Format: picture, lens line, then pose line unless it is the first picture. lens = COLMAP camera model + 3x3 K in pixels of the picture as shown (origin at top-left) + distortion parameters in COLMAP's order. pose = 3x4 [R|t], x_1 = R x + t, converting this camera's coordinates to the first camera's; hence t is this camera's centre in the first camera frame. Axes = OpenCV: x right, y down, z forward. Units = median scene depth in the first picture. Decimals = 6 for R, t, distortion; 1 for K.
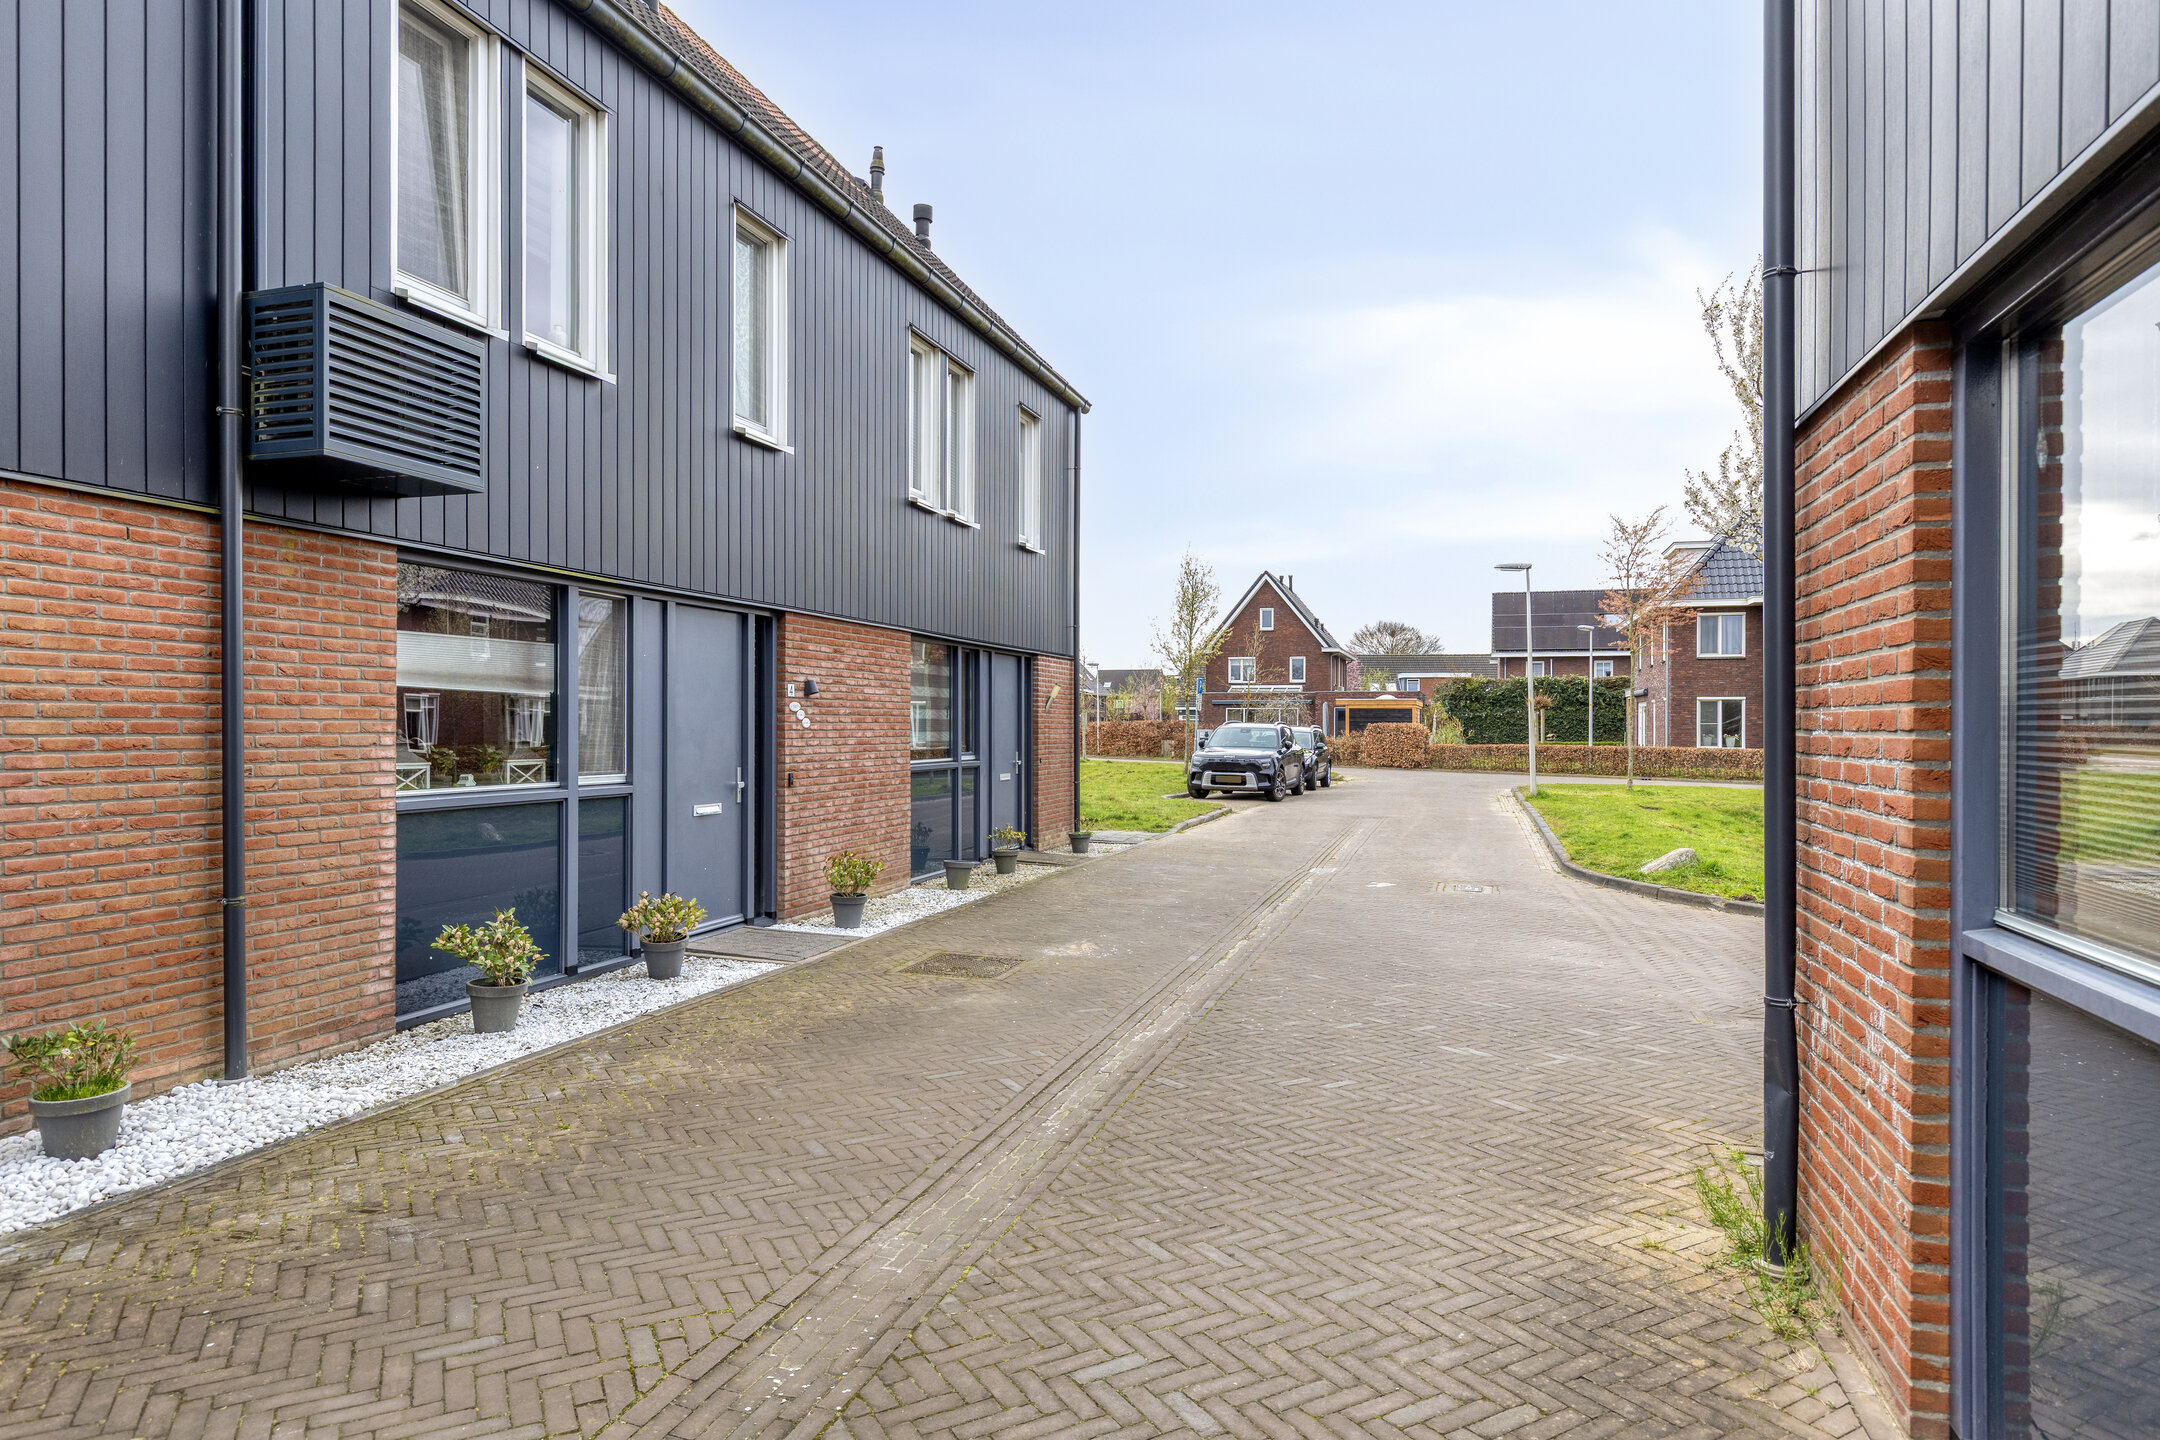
lens RADIAL K [[1265.6, 0, 1086.6], [0, 1265.6, 753.5], [0, 0, 1]] dist [0.001161, -0.001305]
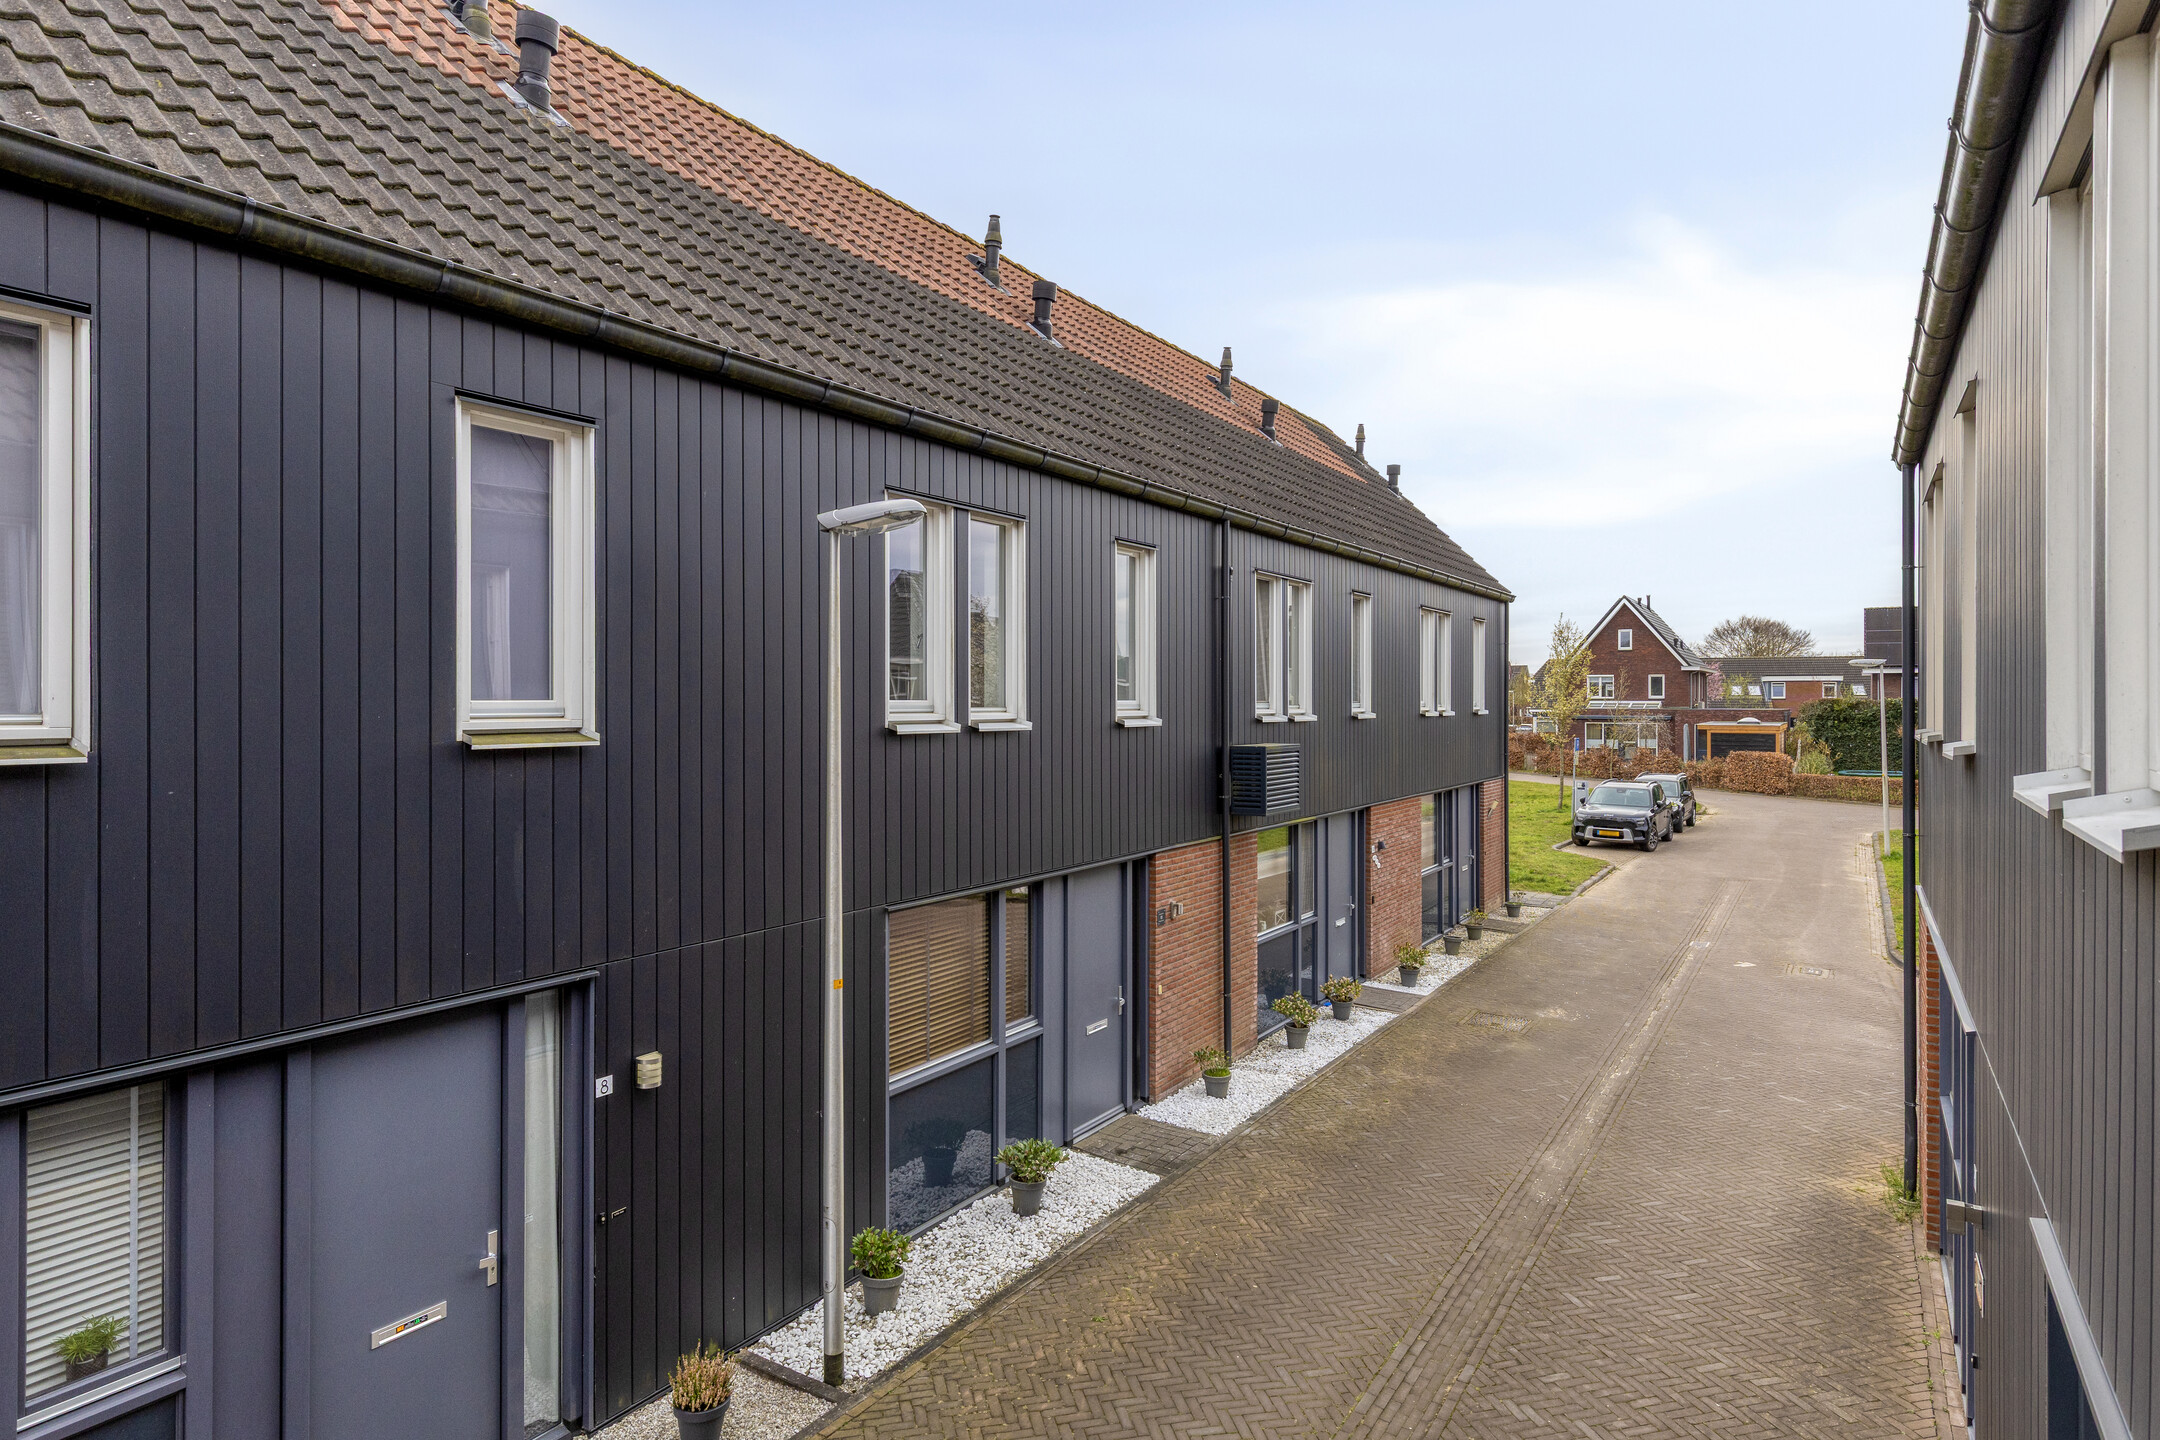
lens RADIAL K [[1165.3, 0, 1080.0], [0, 1165.3, 720.0], [0, 0, 1]] dist [-0.003764, -0.001409]
pose [[0.958456, 0.000394, -0.285241, -0.129405], [-0.002919, 0.999960, -0.008427, -0.173089], [0.285226, 0.008909, 0.958419, -0.548582]]
